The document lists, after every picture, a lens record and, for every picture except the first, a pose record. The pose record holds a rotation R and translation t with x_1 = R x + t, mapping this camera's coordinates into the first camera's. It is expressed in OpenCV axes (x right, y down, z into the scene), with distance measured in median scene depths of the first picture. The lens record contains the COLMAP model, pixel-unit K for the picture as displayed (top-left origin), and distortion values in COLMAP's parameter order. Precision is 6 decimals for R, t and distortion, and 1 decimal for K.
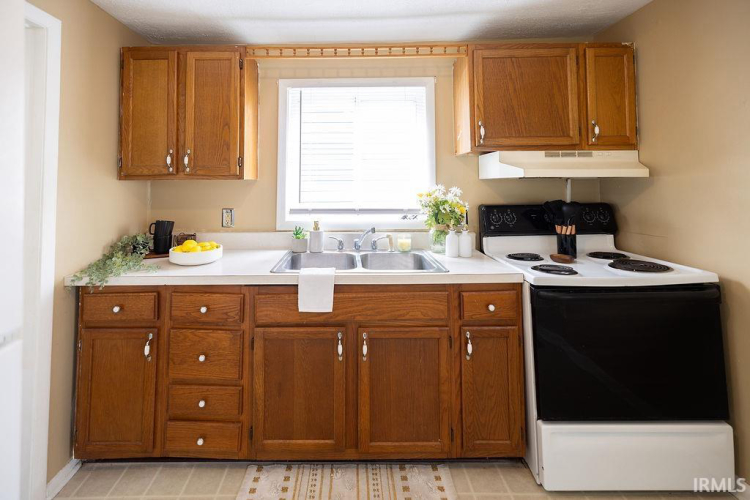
lens RADIAL K [[324.3, 0, 353.3], [0, 324.3, 172.2], [0, 0, 1]] dist [0.001550, 0.000154]
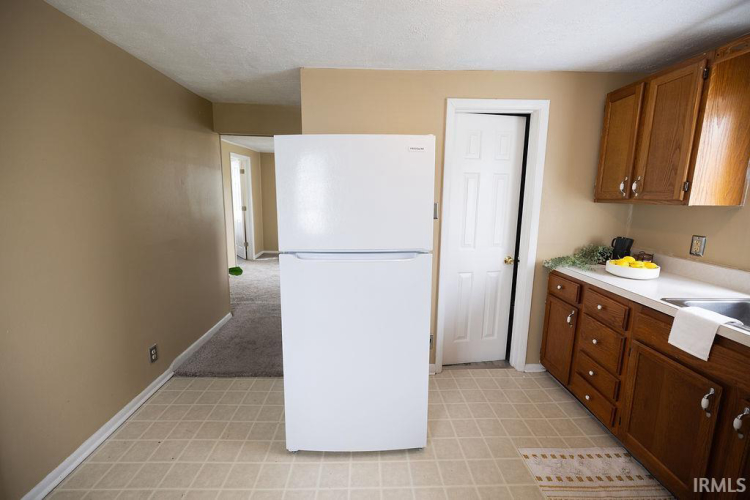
lens RADIAL K [[313.6, 0, 368.5], [0, 313.6, 247.3], [0, 0, 1]] dist [0.003472, -0.000294]
pose [[0.005969, 0.166954, -0.985947, 0.645210], [0.027232, 0.985571, 0.167056, -0.039503], [0.999611, -0.027846, 0.001337, 0.078238]]
